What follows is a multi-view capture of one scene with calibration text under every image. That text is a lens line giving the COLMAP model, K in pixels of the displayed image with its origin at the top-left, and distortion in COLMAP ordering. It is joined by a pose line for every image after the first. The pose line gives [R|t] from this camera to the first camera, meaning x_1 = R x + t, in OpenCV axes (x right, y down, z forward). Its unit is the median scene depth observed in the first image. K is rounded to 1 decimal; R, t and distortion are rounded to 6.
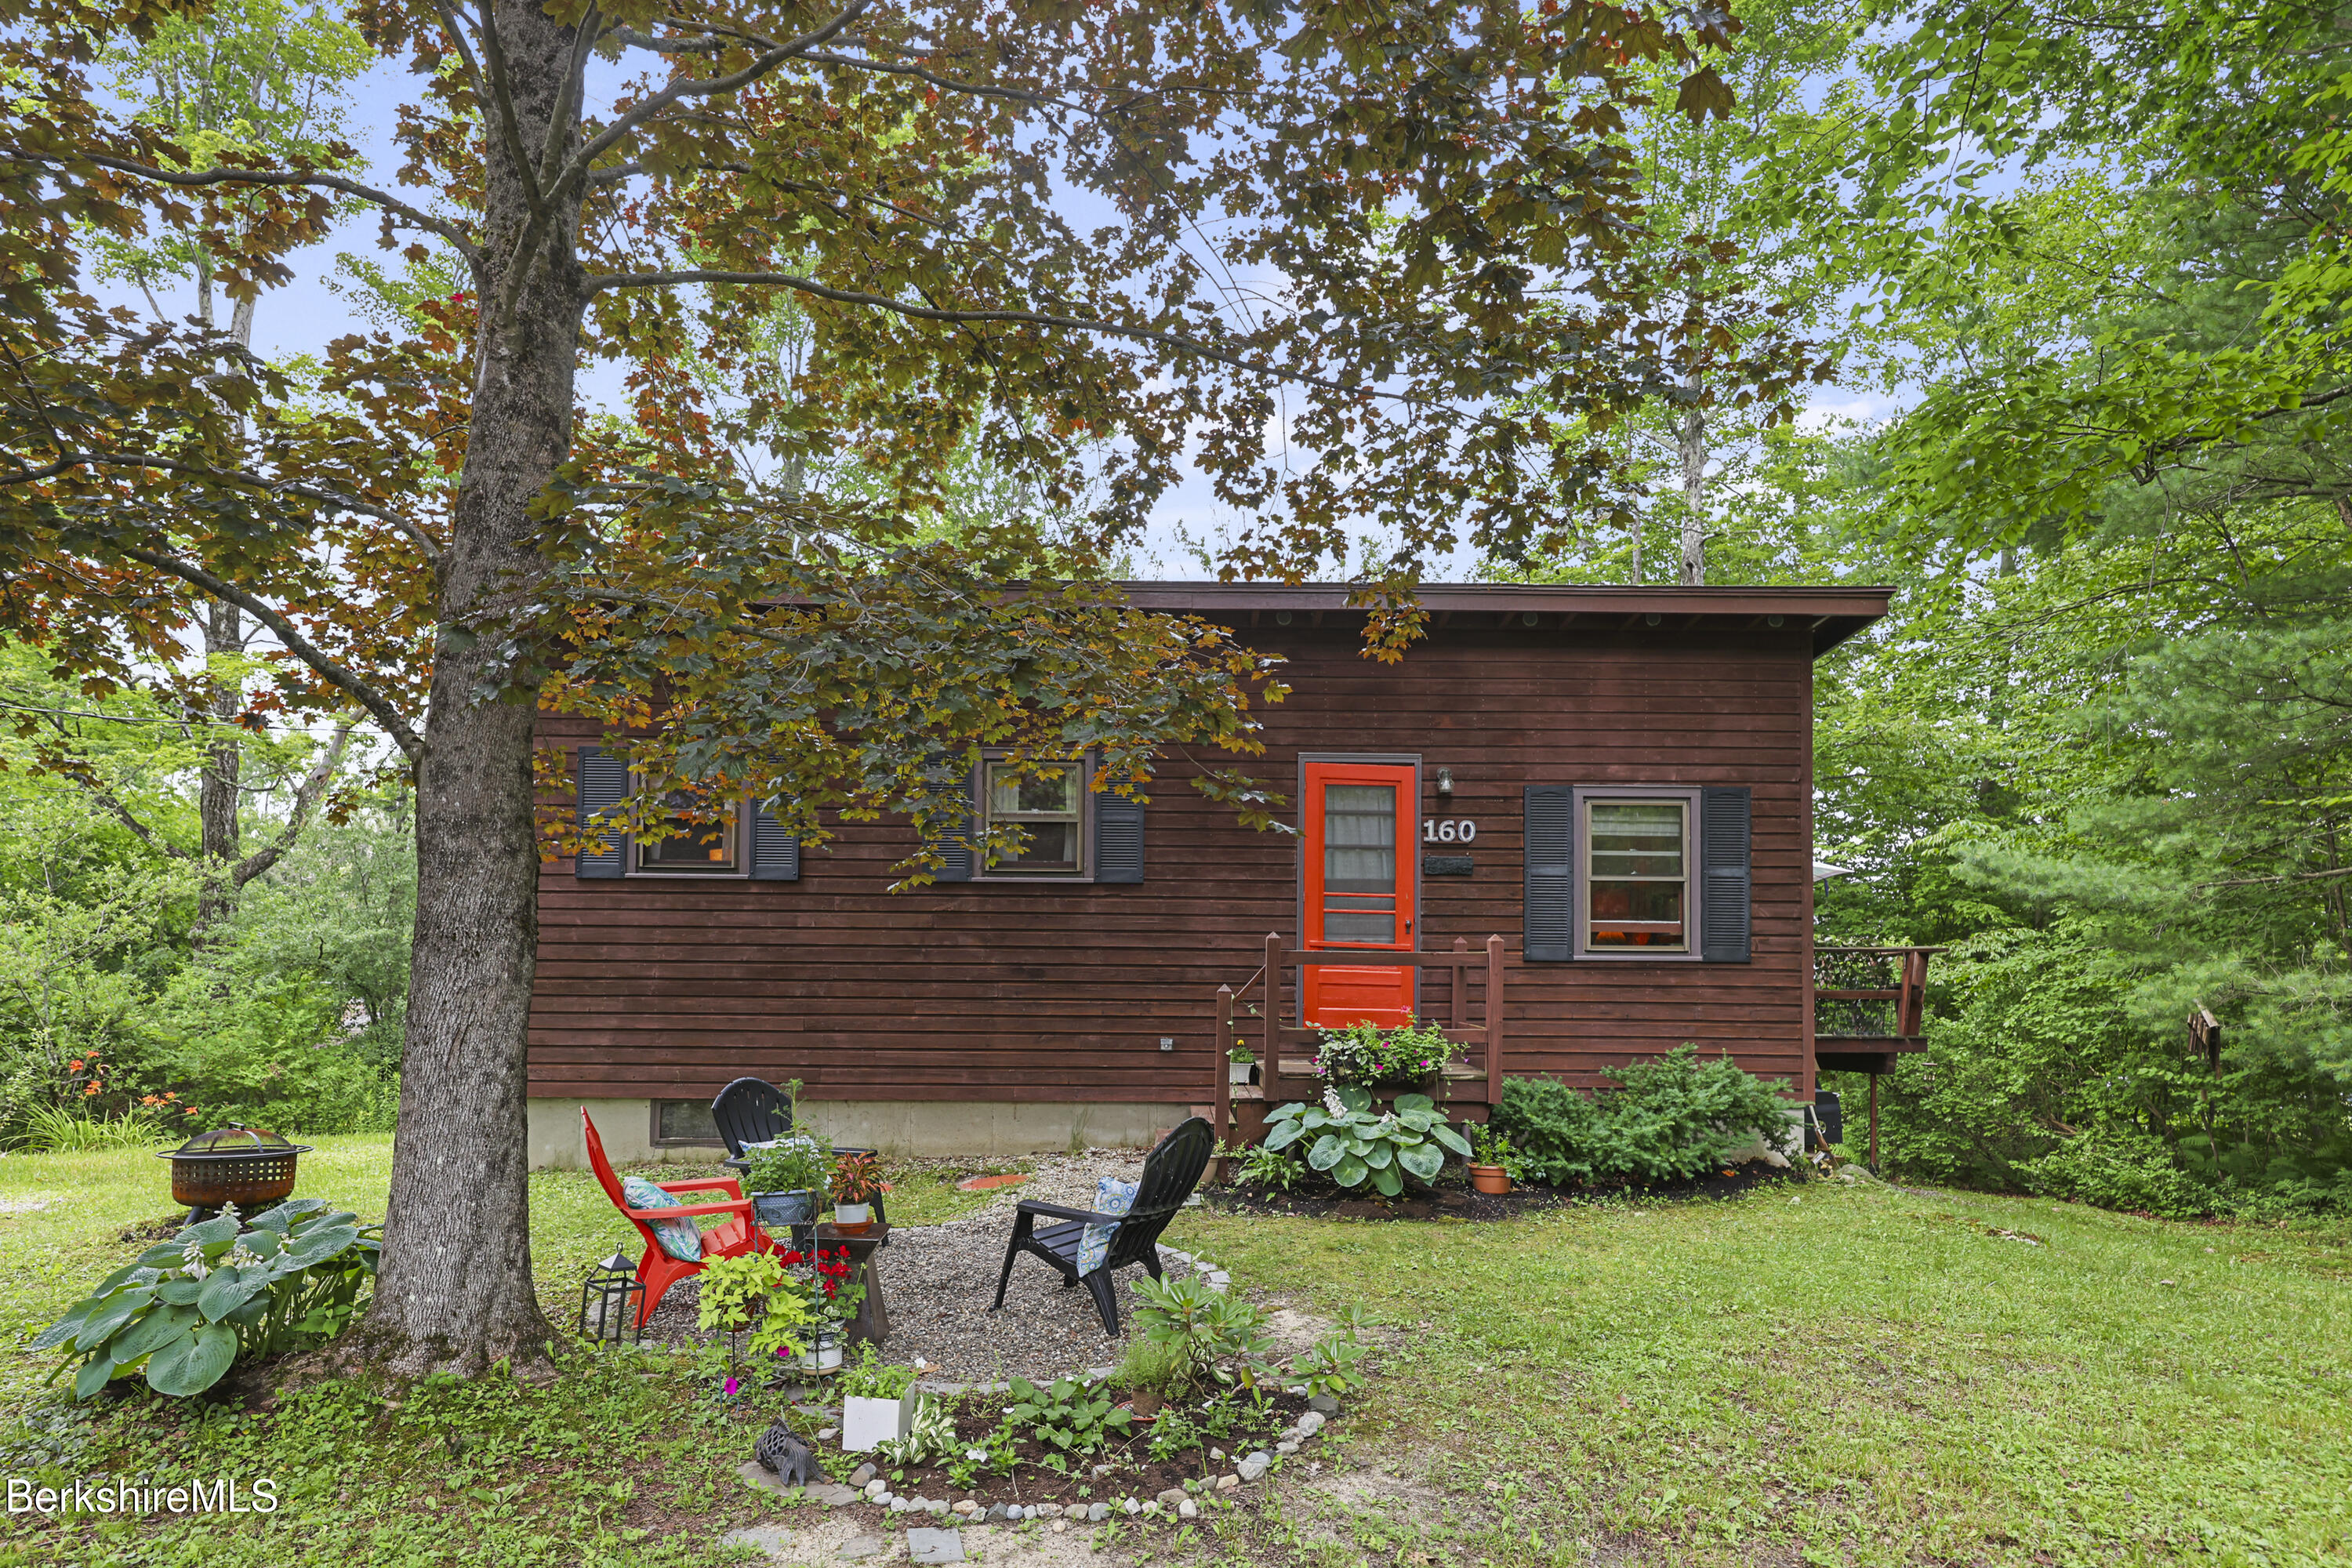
lens RADIAL K [[1307.2, 0, 1180.3], [0, 1307.2, 951.4], [0, 0, 1]] dist [0.009017, 0.003186]
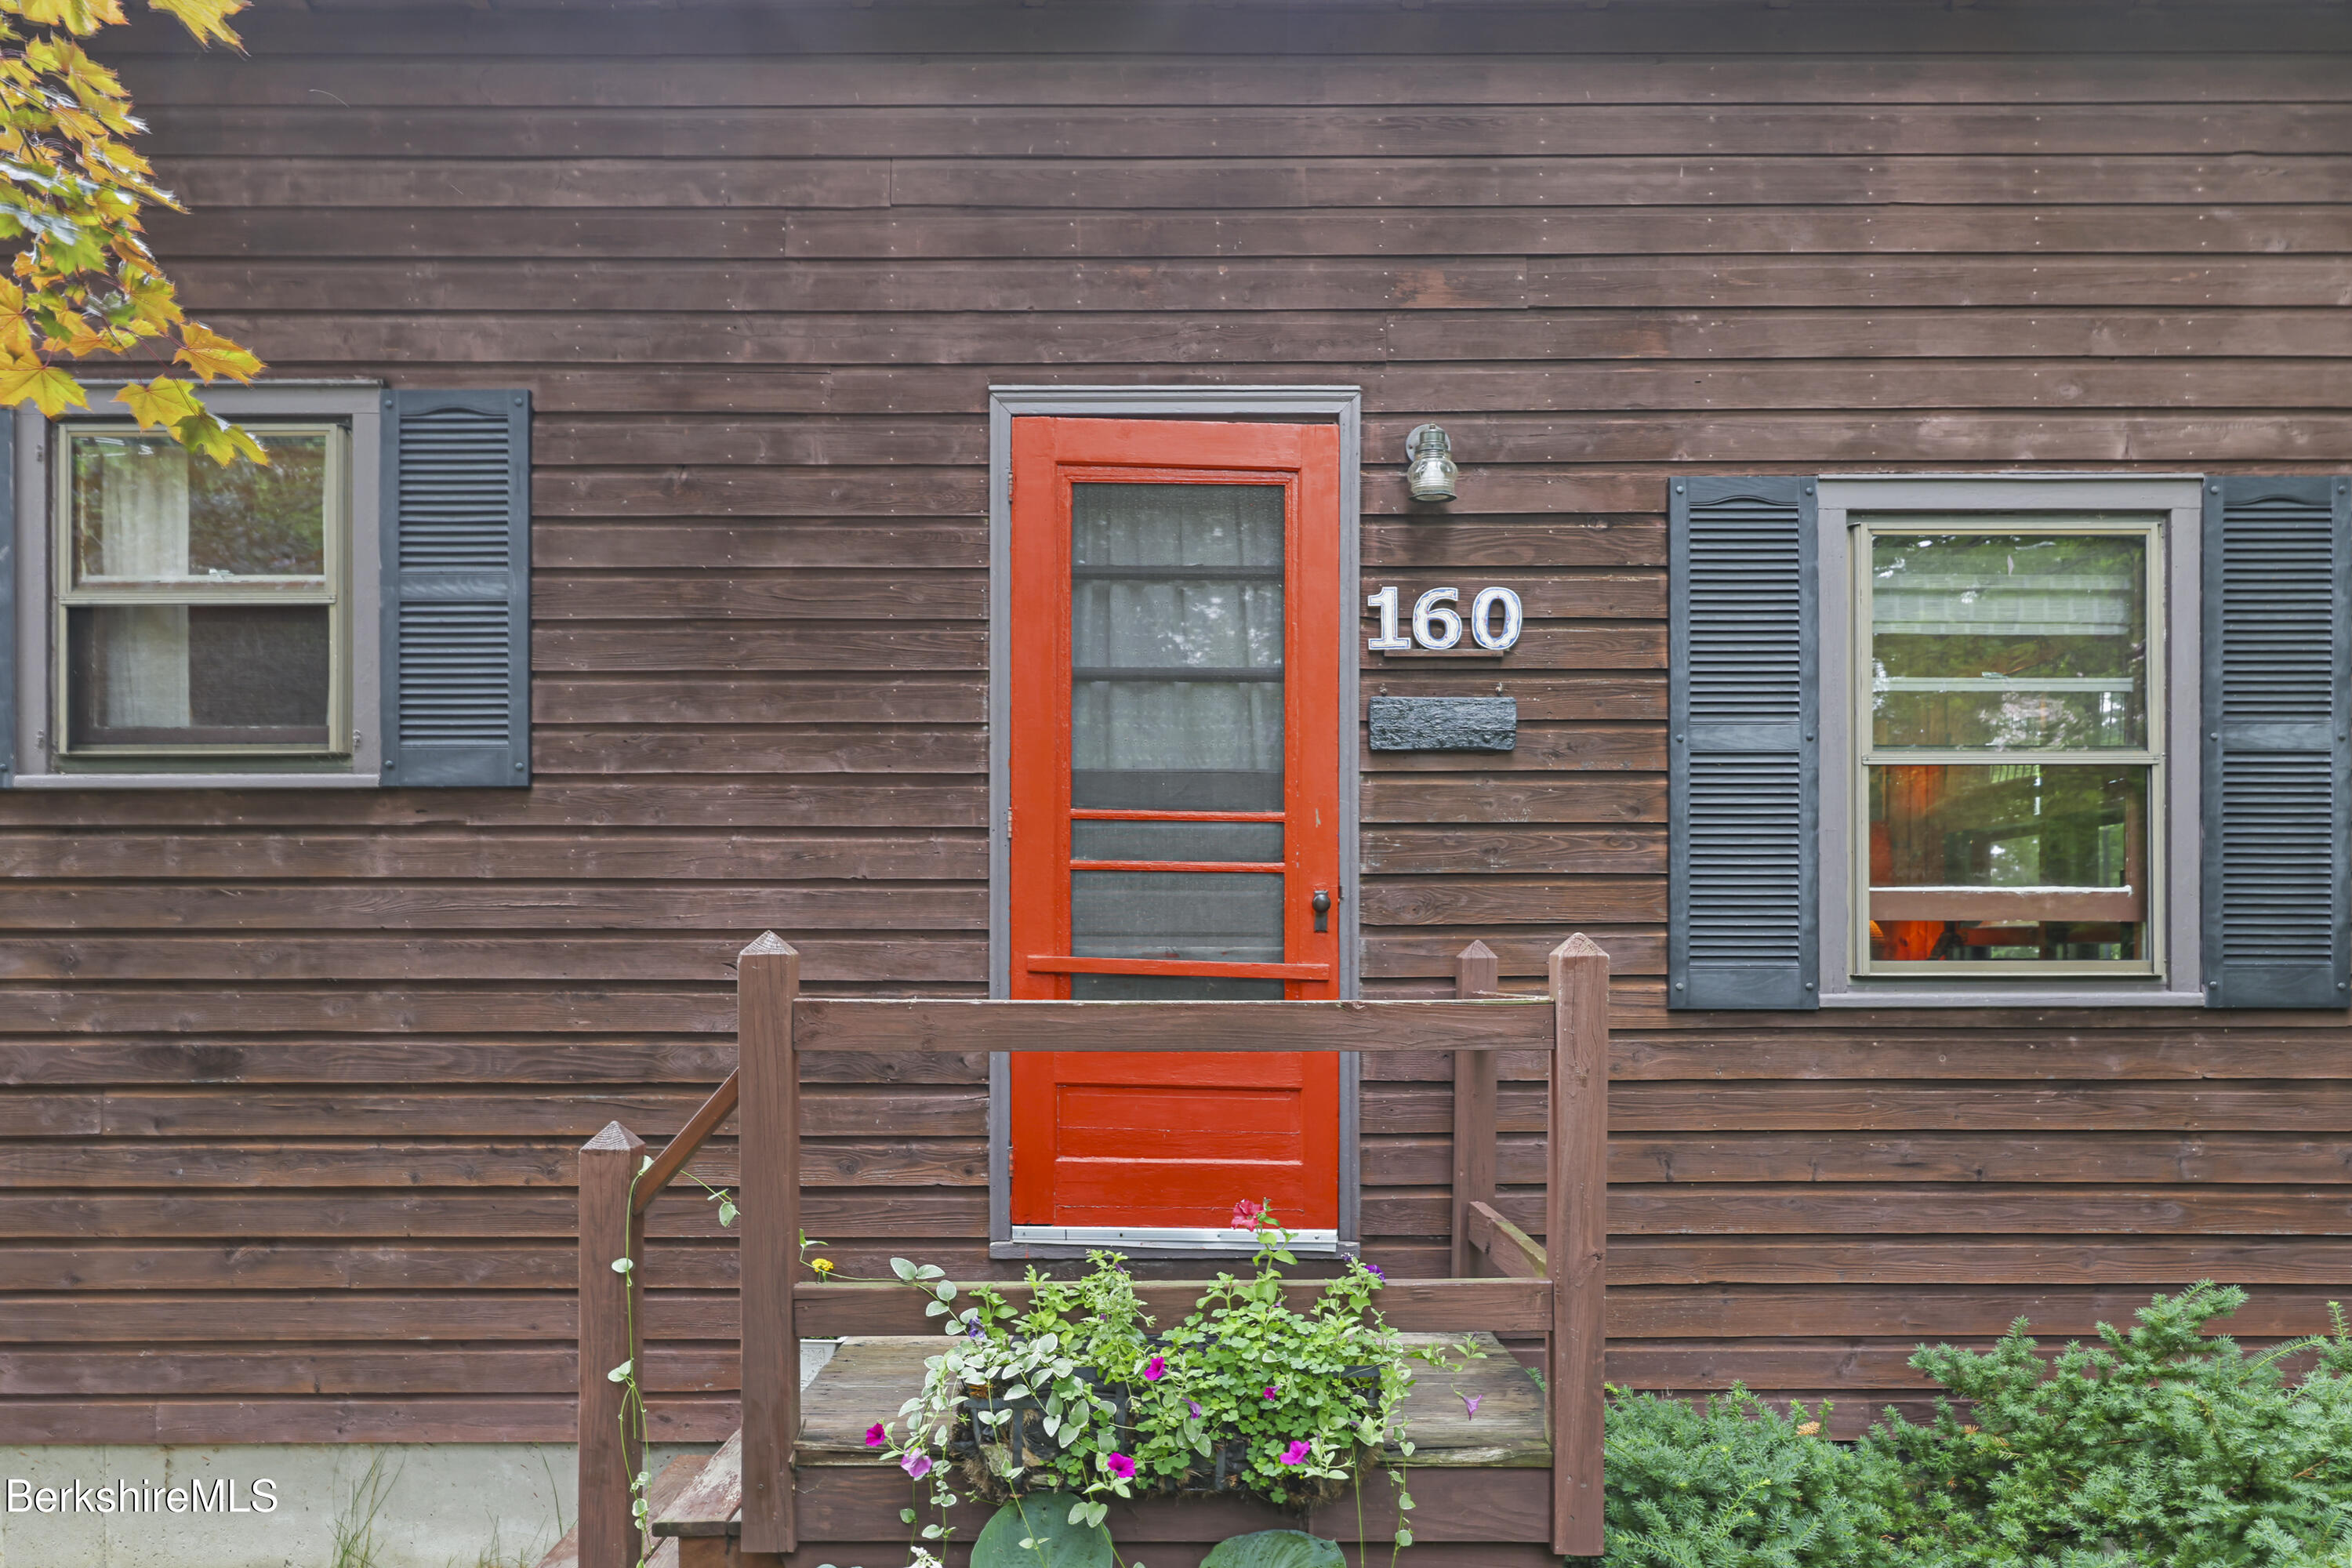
lens RADIAL K [[1713.3, 0, 1180.4], [0, 1713.3, 955.2], [0, 0, 1]] dist [0.000374, 0.001570]
pose [[0.999904, -0.011046, -0.008424, 0.141437], [0.011092, 0.999923, 0.005496, -0.010027], [0.008362, -0.005589, 0.999949, 0.565149]]
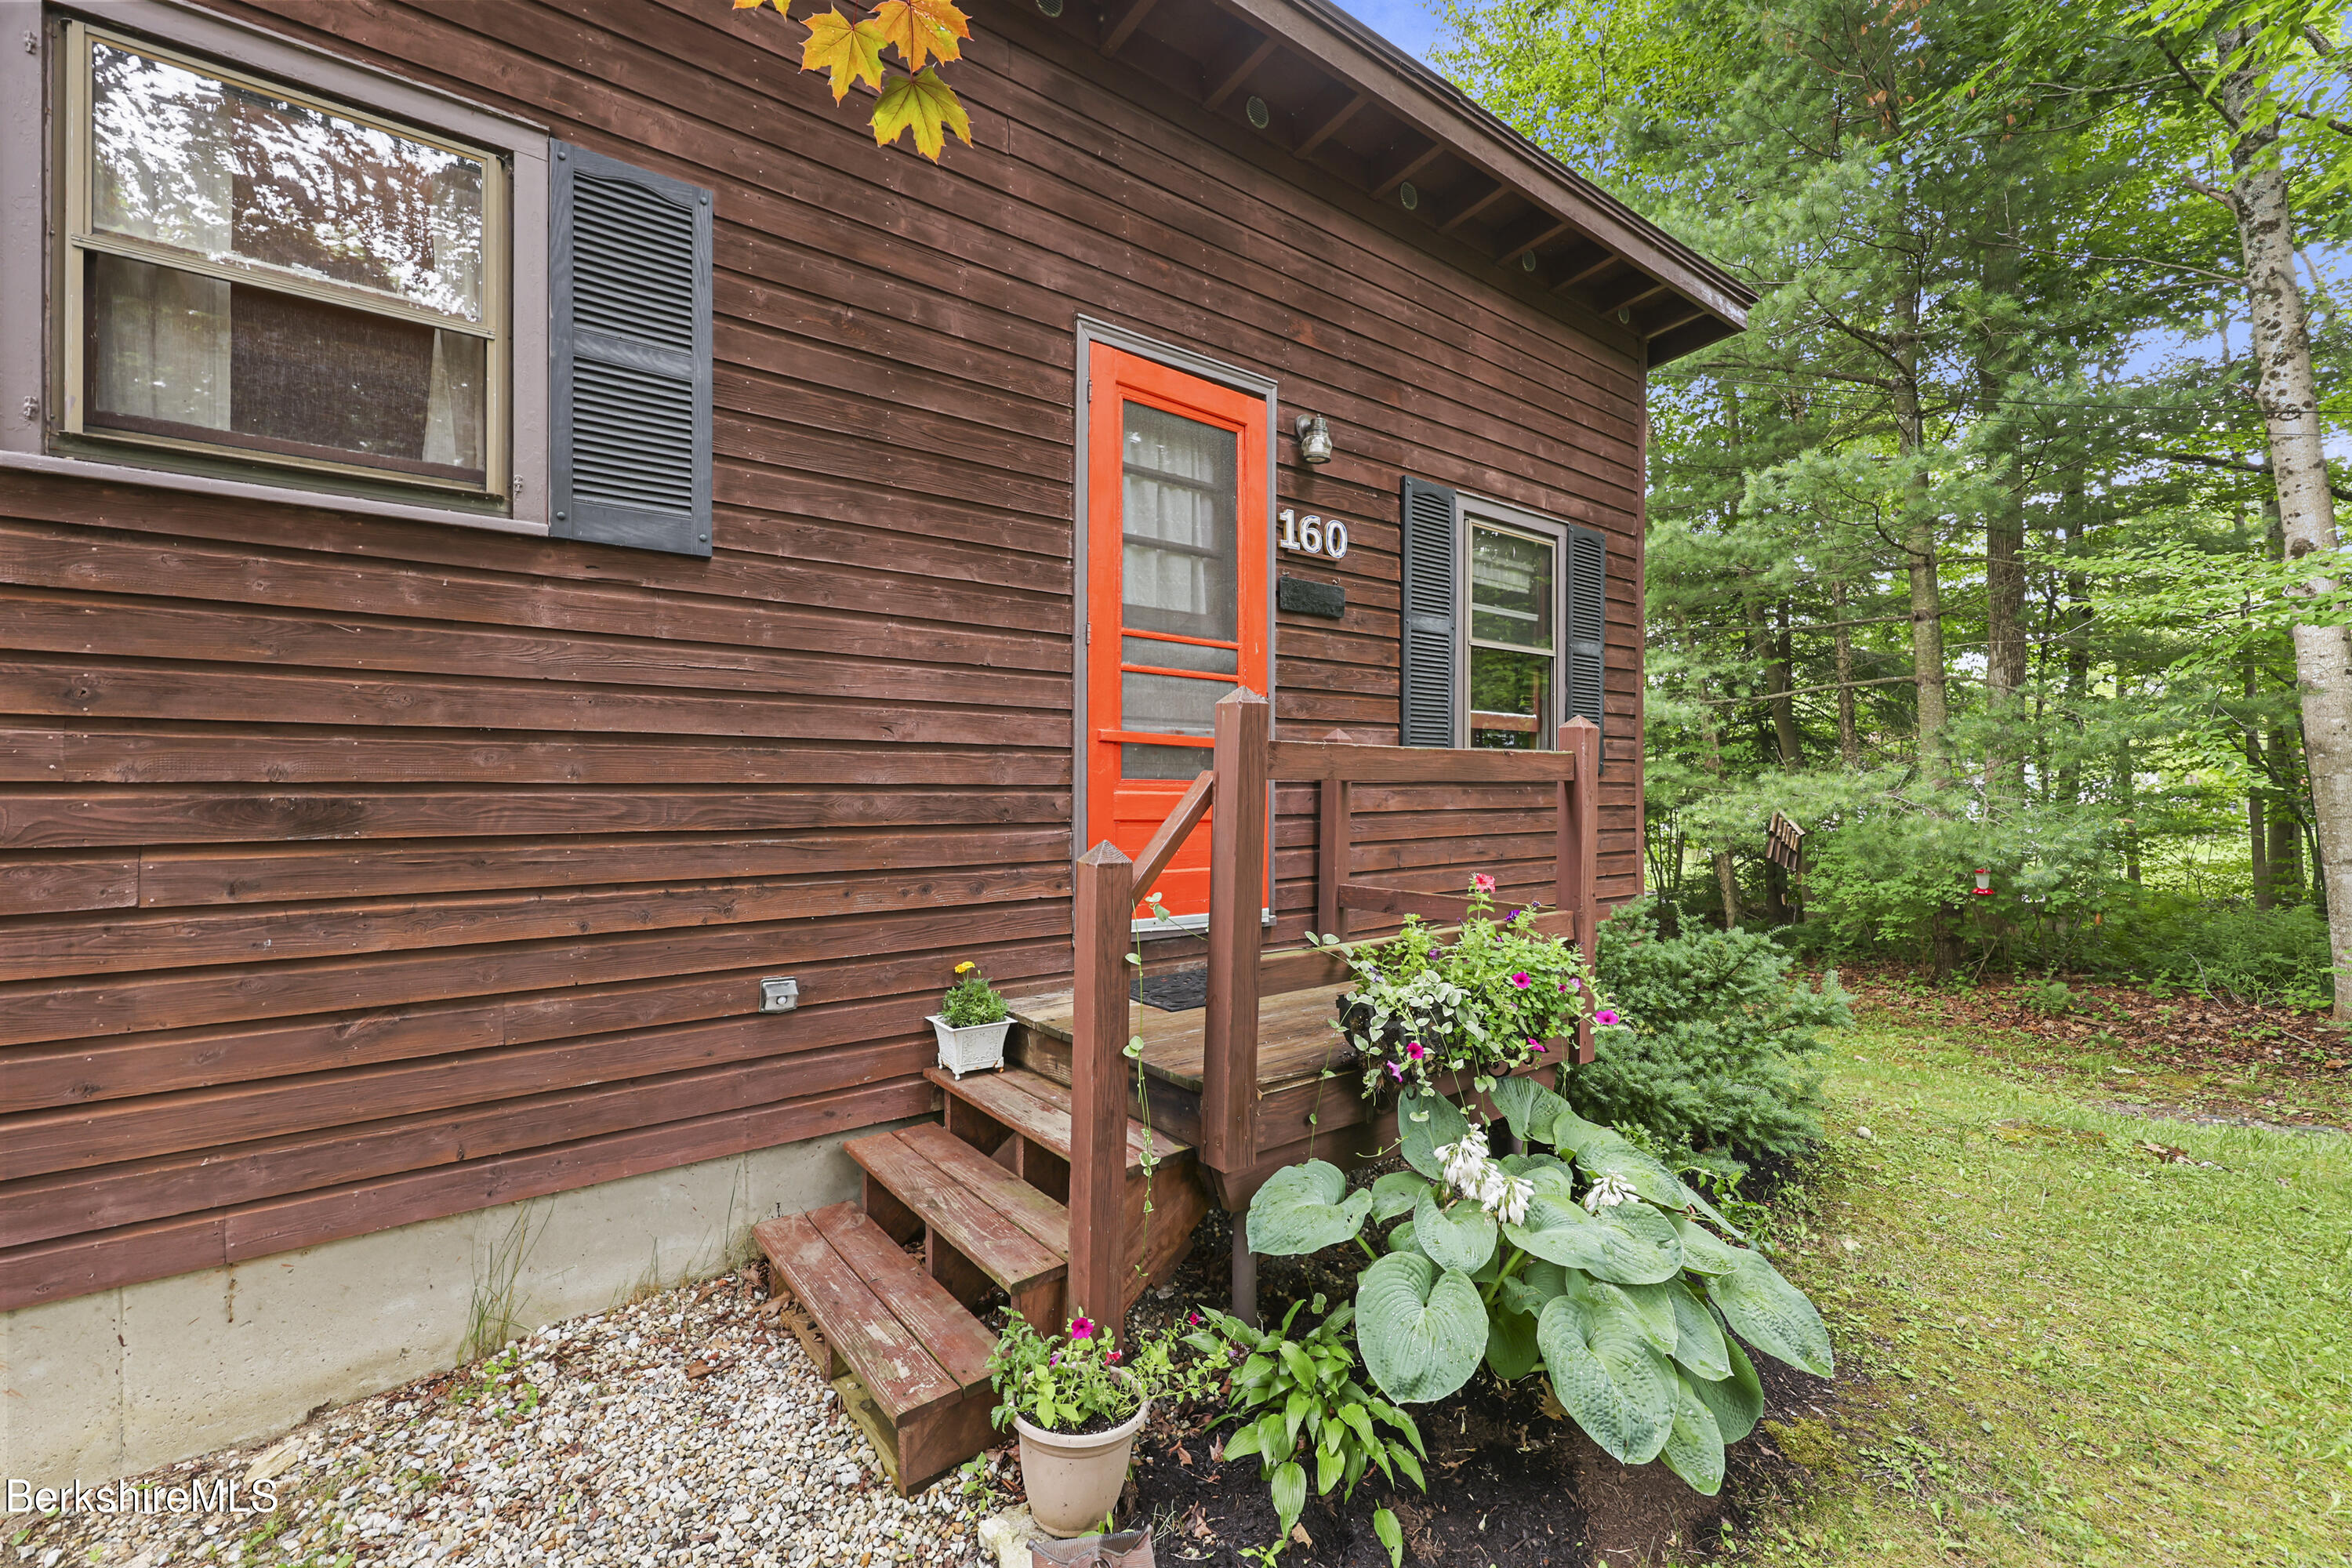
lens RADIAL K [[978.0, 0, 1174.8], [0, 978.0, 783.1], [0, 0, 1]] dist [0.000428, 0.000858]
pose [[0.801738, -0.008493, 0.597615, -0.087212], [0.003472, 0.999948, 0.009554, 0.007970], [-0.597665, -0.005585, 0.801726, 0.705870]]
